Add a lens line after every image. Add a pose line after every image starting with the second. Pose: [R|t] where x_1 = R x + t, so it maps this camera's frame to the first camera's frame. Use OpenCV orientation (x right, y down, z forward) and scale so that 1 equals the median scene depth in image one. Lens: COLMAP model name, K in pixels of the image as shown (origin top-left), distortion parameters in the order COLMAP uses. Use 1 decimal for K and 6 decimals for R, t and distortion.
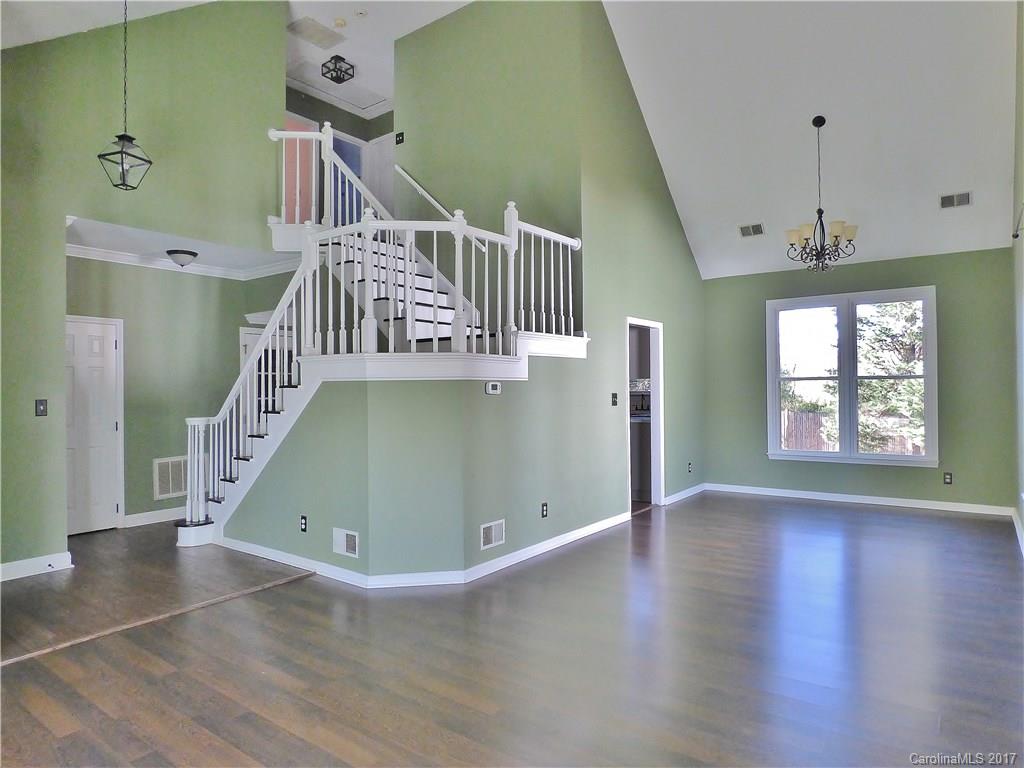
lens RADIAL K [[633.2, 0, 518.4], [0, 633.2, 379.9], [0, 0, 1]] dist [-0.005660, 0.000238]
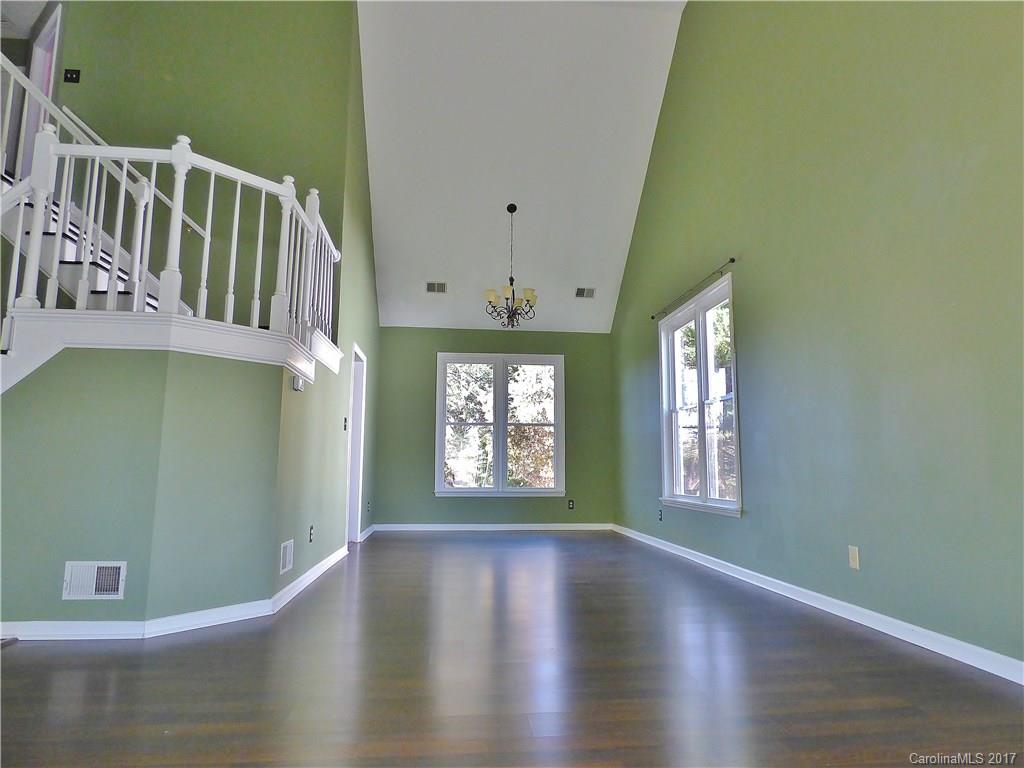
lens RADIAL K [[633.2, 0, 509.9], [0, 633.2, 386.3], [0, 0, 1]] dist [-0.005660, 0.000238]
pose [[0.736900, 0.103535, 0.668026, -0.315245], [-0.019830, 0.991087, -0.131731, 0.096607], [-0.675711, 0.083826, 0.732385, 0.129816]]
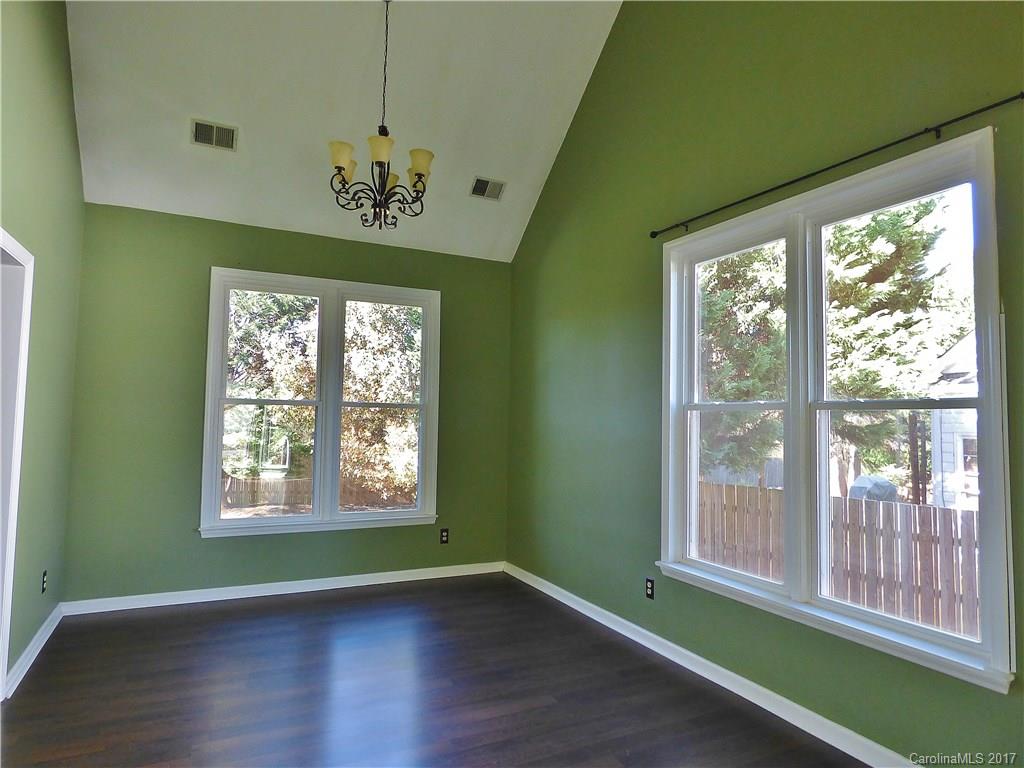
lens RADIAL K [[633.2, 0, 513.0], [0, 633.2, 380.7], [0, 0, 1]] dist [-0.005660, 0.000238]
pose [[0.447577, 0.070801, 0.891438, 0.000796], [-0.032670, 0.997490, -0.062822, 0.010191], [-0.893649, -0.001006, 0.448766, 0.608085]]
